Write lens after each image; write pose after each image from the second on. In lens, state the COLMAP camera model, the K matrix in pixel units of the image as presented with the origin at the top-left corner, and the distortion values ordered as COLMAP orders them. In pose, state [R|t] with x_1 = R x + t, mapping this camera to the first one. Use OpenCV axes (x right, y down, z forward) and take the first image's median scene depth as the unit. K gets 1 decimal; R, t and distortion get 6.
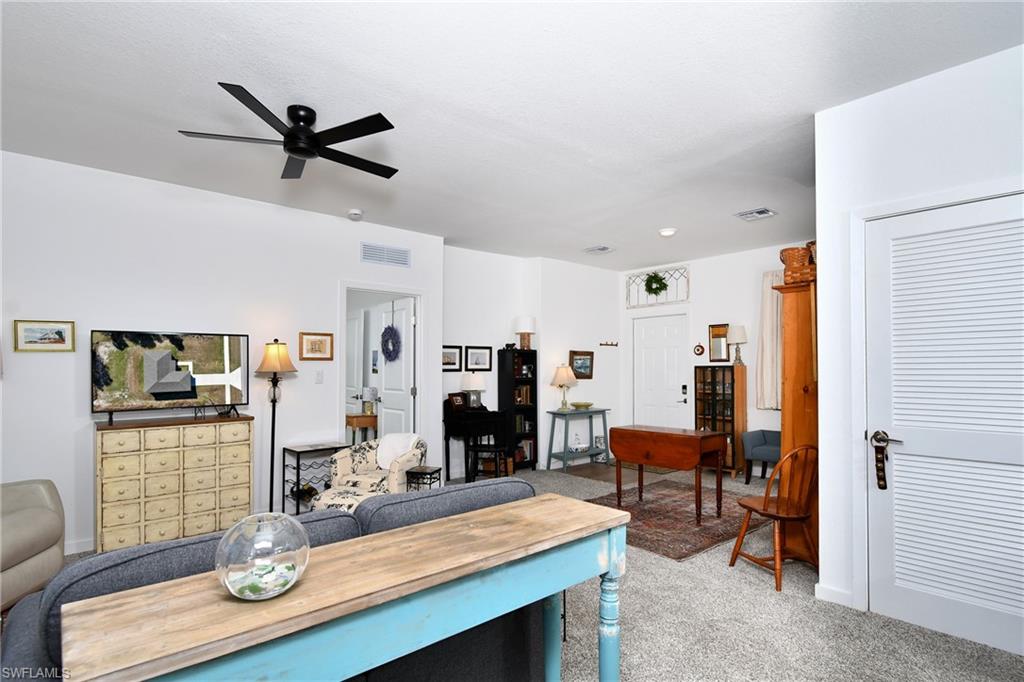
lens RADIAL K [[533.1, 0, 513.5], [0, 533.1, 363.8], [0, 0, 1]] dist [0.001147, -0.000165]
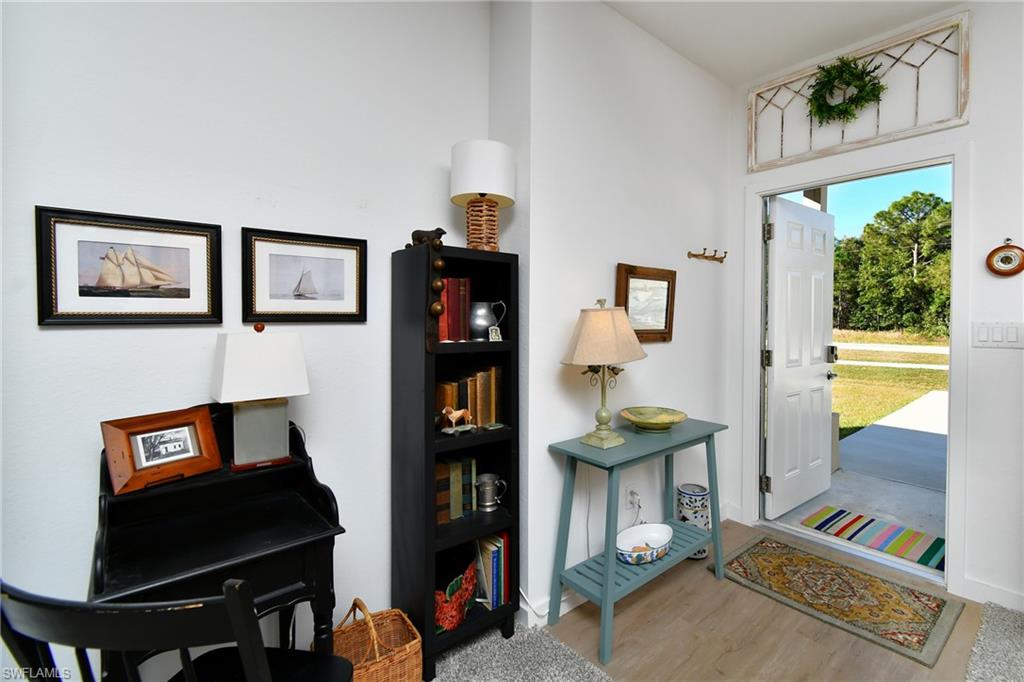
lens RADIAL K [[495.5, 0, 514.4], [0, 495.5, 319.2], [0, 0, 1]] dist [-0.000315, -0.000314]
pose [[0.999242, 0.002893, -0.038820, 0.052608], [-0.002304, 0.999882, 0.015200, 0.007699], [0.038859, -0.015099, 0.999131, 0.708631]]
